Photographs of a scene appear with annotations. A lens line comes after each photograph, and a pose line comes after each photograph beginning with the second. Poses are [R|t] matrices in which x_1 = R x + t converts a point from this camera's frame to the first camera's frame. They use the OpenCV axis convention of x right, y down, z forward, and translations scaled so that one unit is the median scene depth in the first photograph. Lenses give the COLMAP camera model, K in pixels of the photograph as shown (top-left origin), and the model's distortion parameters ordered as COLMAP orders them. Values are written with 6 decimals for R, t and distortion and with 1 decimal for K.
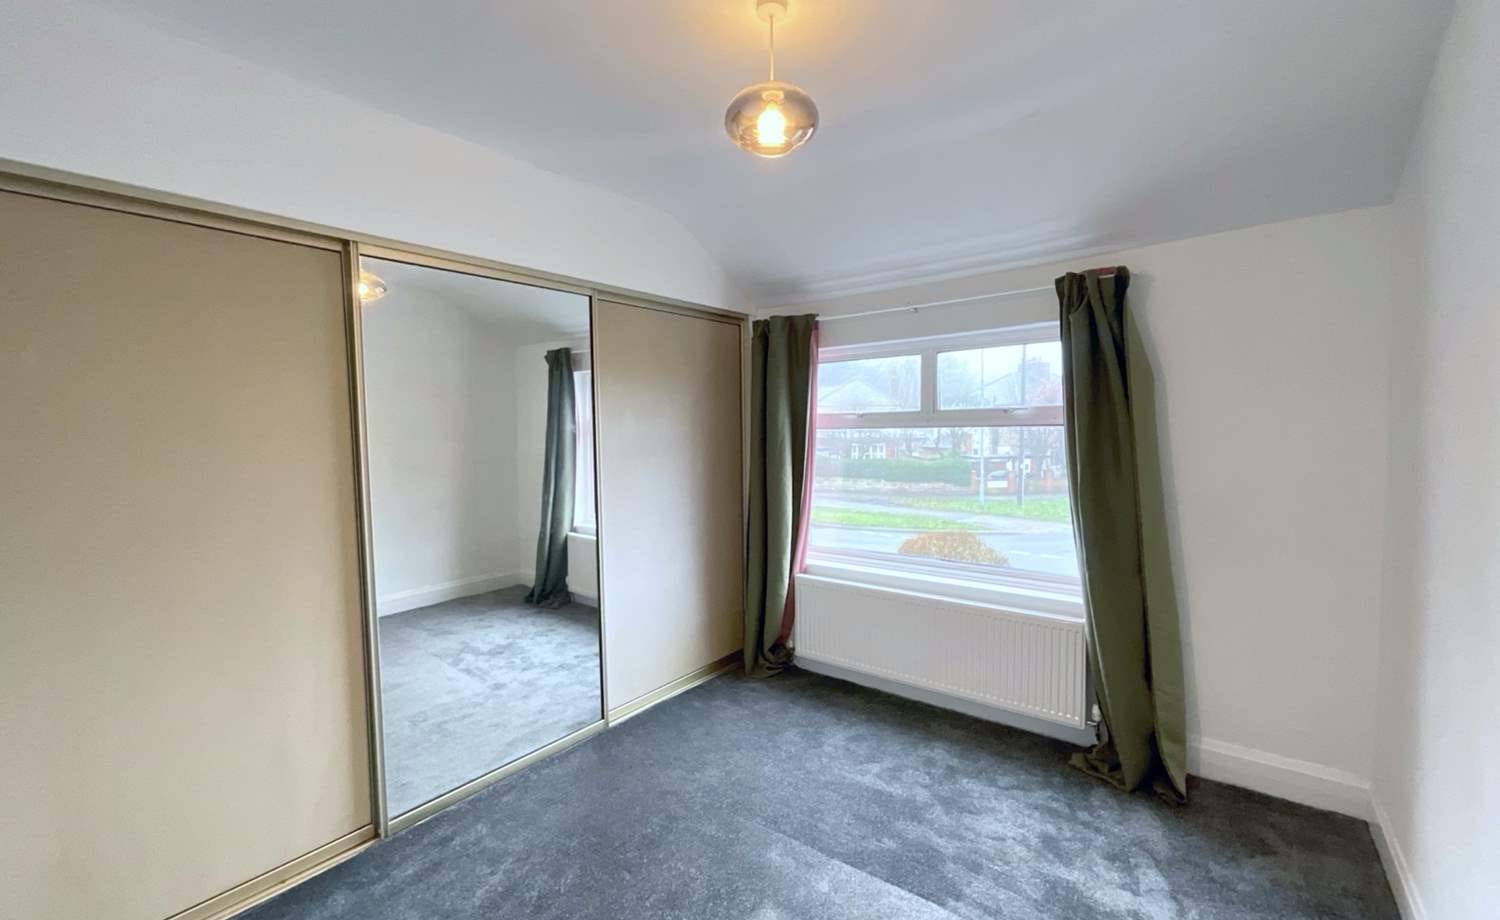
lens RADIAL K [[611.3, 0, 750.0], [0, 611.3, 460.0], [0, 0, 1]] dist [-0.009806, 0.009077]
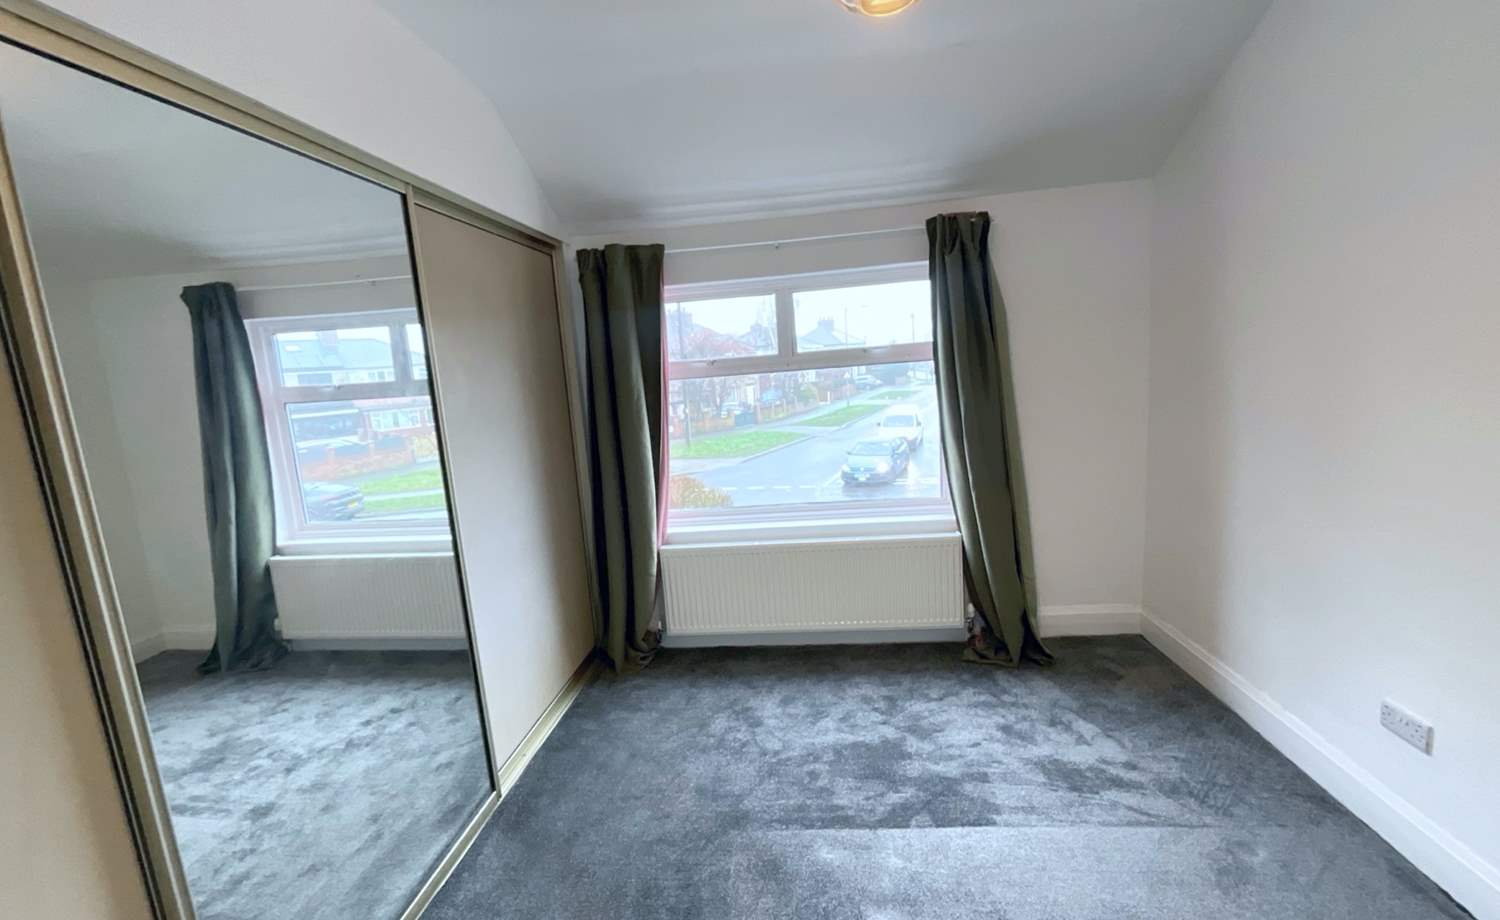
lens RADIAL K [[611.3, 0, 750.0], [0, 611.3, 460.0], [0, 0, 1]] dist [-0.009806, 0.009077]
pose [[0.842527, -0.127654, 0.523309, -0.315895], [0.088359, 0.991106, 0.099507, -0.016688], [-0.531357, -0.037598, 0.846313, 0.230252]]
